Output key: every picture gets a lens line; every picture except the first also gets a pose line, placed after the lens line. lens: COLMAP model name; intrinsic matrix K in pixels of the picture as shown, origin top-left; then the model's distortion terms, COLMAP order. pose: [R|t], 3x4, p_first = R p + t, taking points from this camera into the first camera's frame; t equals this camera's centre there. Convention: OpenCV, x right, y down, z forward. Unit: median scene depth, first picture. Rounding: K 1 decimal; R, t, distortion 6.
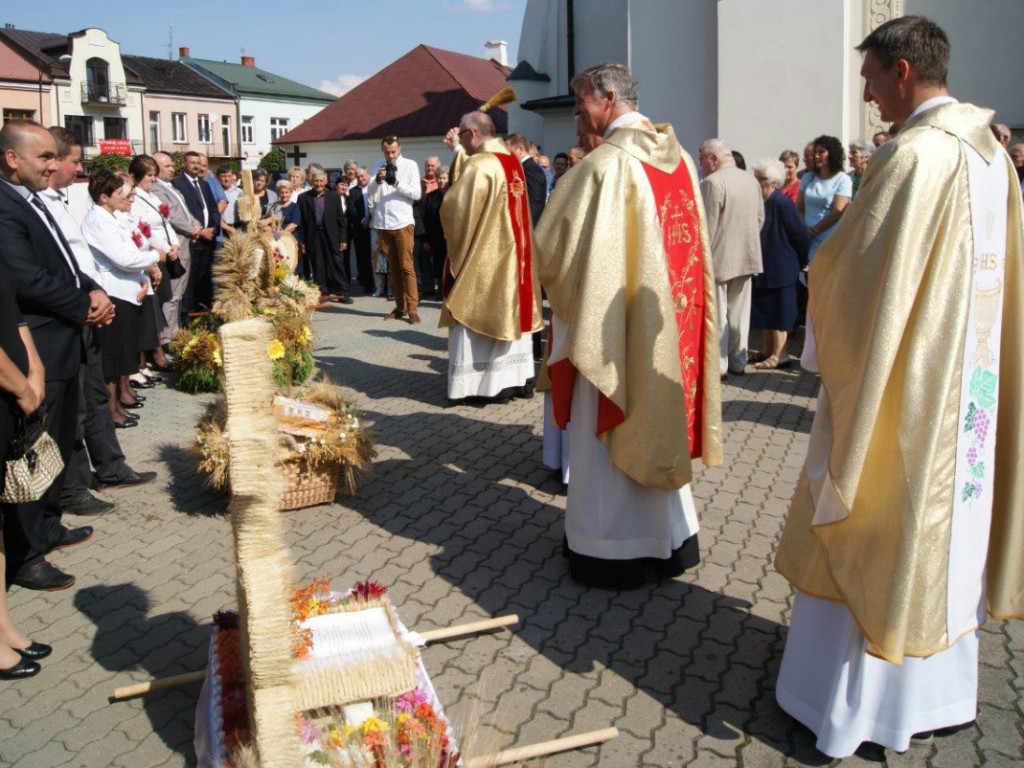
lens RADIAL K [[906.1, 0, 497.7], [0, 906.1, 282.9], [0, 0, 1]] dist [-0.082668, 0.013402]
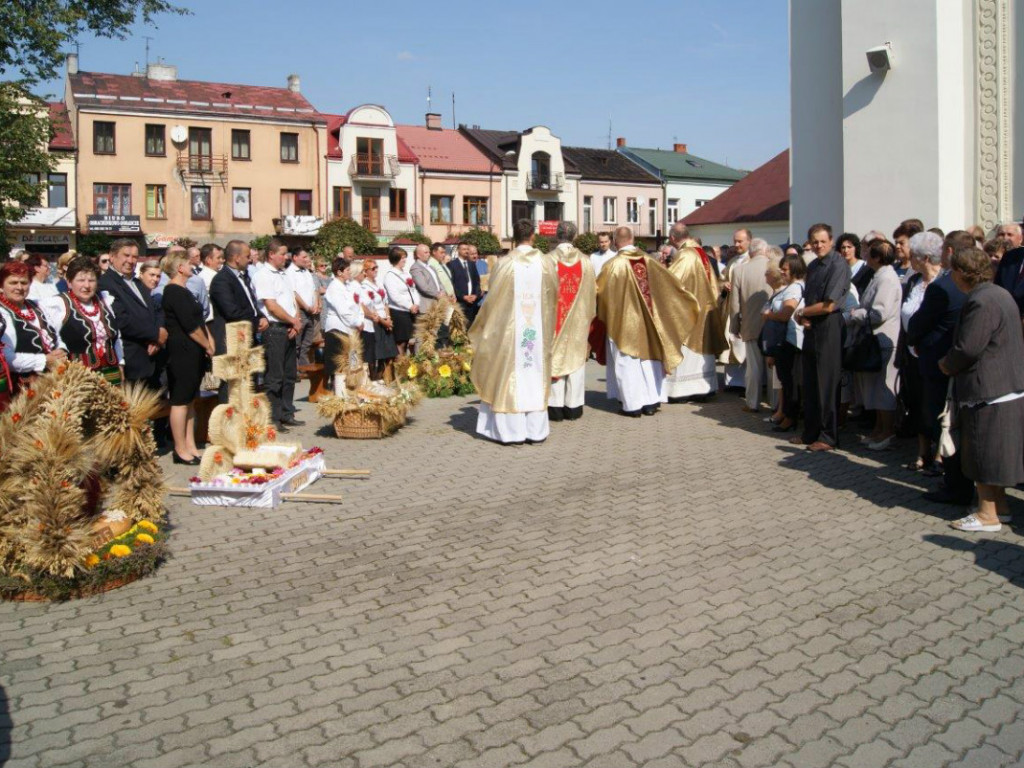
lens RADIAL K [[903.5, 0, 497.7], [0, 903.5, 284.0], [0, 0, 1]] dist [-0.080485, 0.012415]
pose [[0.874178, 0.022933, -0.485063, 0.102720], [-0.063209, 0.995760, -0.066837, 0.003759], [0.481474, 0.089088, 0.871921, -0.060254]]
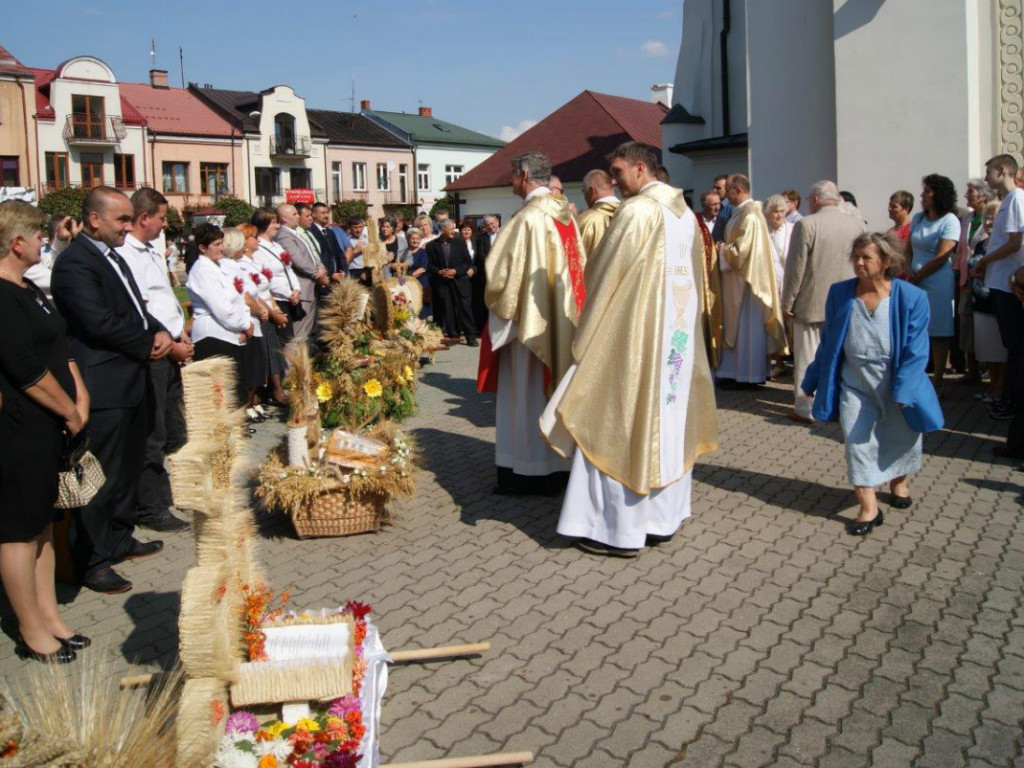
lens RADIAL K [[906.1, 0, 497.7], [0, 906.1, 282.9], [0, 0, 1]] dist [-0.082668, 0.013402]
pose [[0.980421, -0.001971, -0.196902, 0.018464], [-0.007366, 0.998883, -0.046677, -0.000296], [0.196774, 0.047214, 0.979311, -0.003877]]
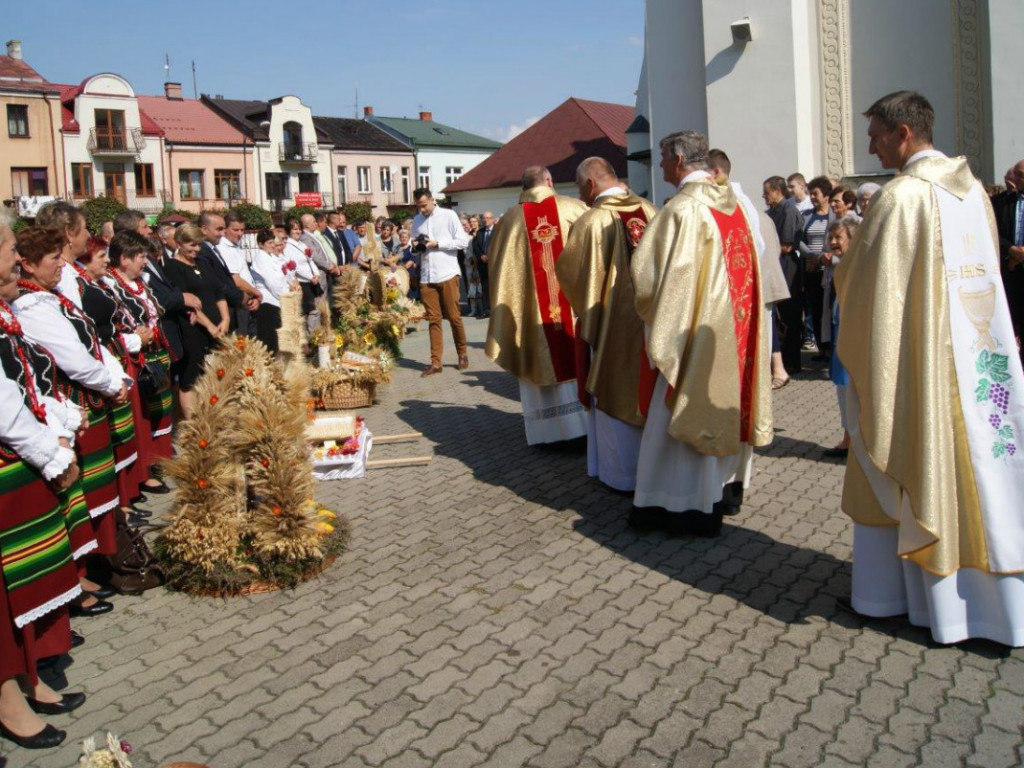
lens RADIAL K [[906.1, 0, 497.7], [0, 906.1, 282.9], [0, 0, 1]] dist [-0.082668, 0.013402]
pose [[0.978673, -0.017980, -0.204636, 0.050794], [0.009182, 0.998995, -0.043863, 0.008104], [0.205219, 0.041048, 0.977855, -0.086663]]
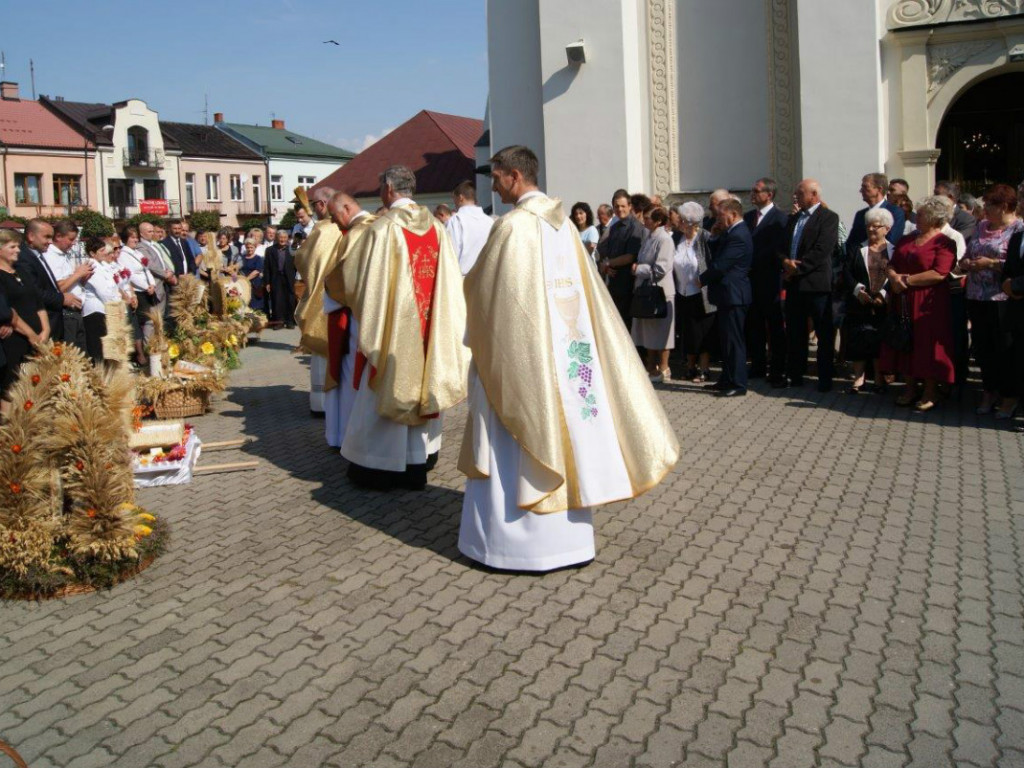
lens RADIAL K [[903.5, 0, 497.7], [0, 903.5, 284.0], [0, 0, 1]] dist [-0.080485, 0.012415]
pose [[0.998765, -0.016616, -0.046831, 0.057035], [0.014135, 0.998504, -0.052826, 0.008821], [0.047639, 0.052099, 0.997505, -0.092399]]
